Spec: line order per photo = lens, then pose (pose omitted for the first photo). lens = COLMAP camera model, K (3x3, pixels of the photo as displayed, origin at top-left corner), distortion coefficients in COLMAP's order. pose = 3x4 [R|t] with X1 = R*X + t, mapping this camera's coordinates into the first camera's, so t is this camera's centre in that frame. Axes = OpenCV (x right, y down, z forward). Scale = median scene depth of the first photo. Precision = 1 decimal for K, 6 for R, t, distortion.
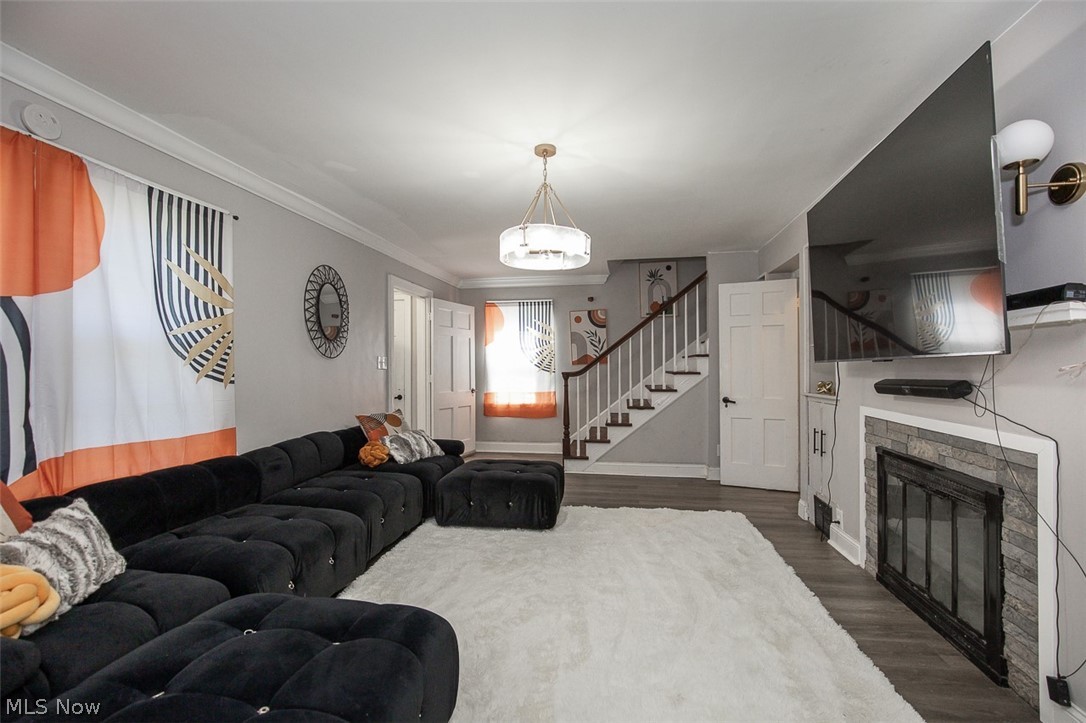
lens RADIAL K [[502.9, 0, 536.3], [0, 502.9, 365.2], [0, 0, 1]] dist [-0.016806, 0.004344]
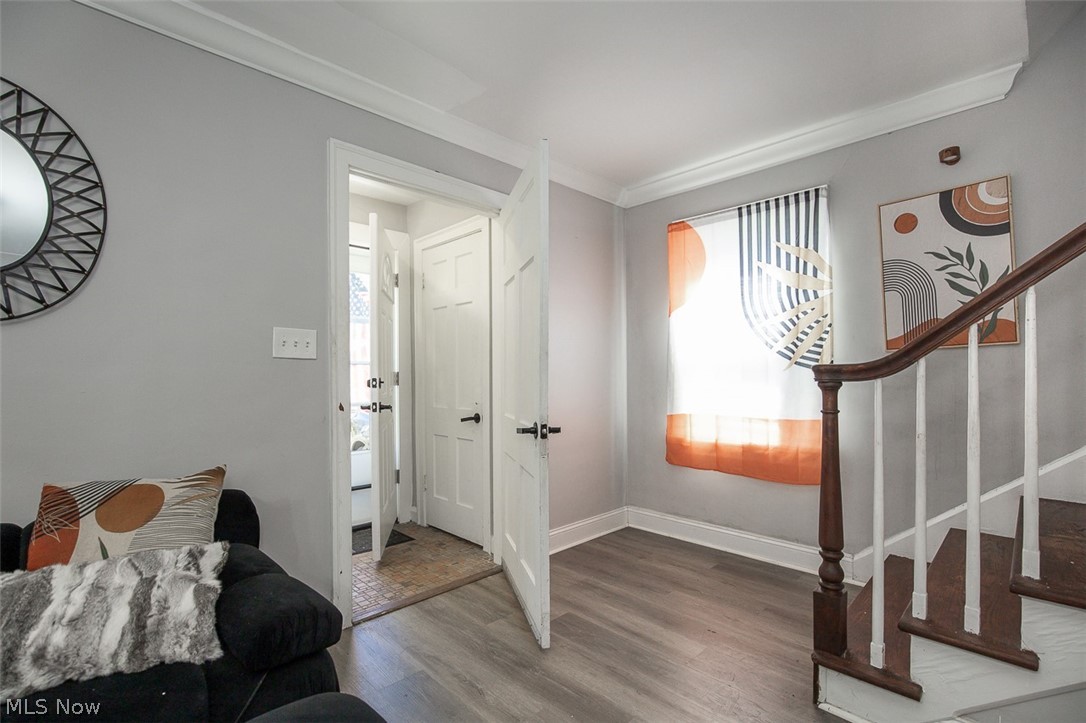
lens RADIAL K [[502.9, 0, 539.1], [0, 502.9, 371.8], [0, 0, 1]] dist [-0.016806, 0.004344]
pose [[0.815535, -0.002078, -0.578705, 0.099267], [0.004720, 0.999984, 0.003061, 0.017241], [0.578689, -0.005228, 0.815531, 0.734385]]
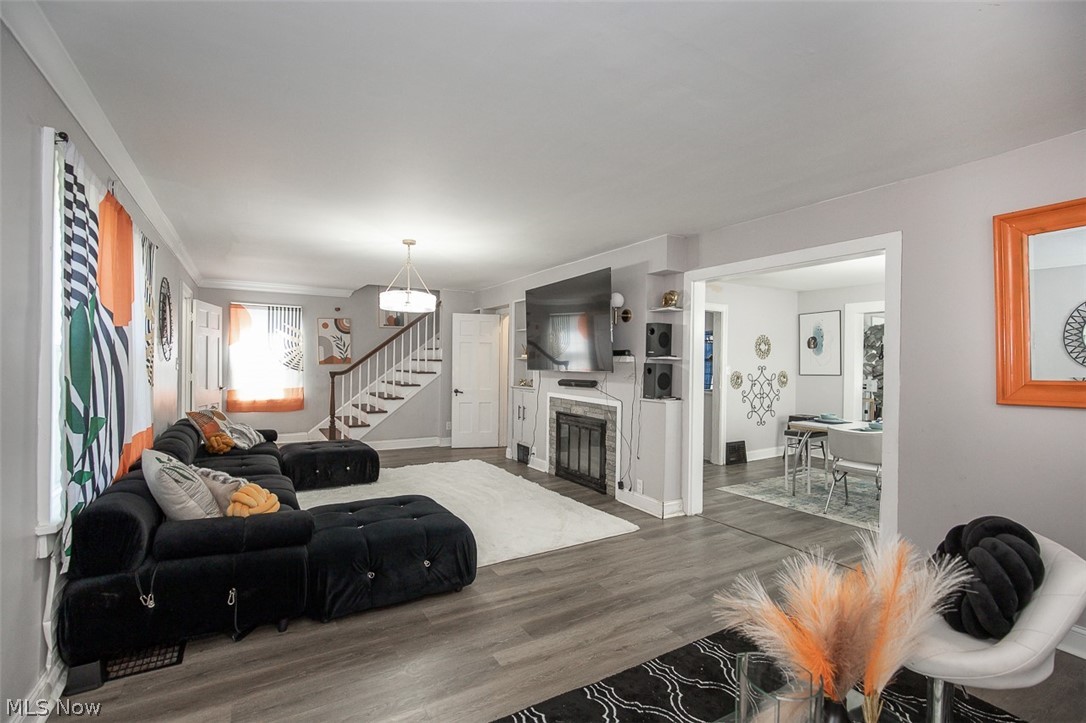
lens RADIAL K [[502.9, 0, 557.5], [0, 502.9, 360.0], [0, 0, 1]] dist [-0.016806, 0.004344]
pose [[0.742263, 0.017001, 0.669893, -0.390418], [-0.020304, 0.999790, -0.002876, -0.024226], [-0.669801, -0.011467, 0.742452, -0.301837]]
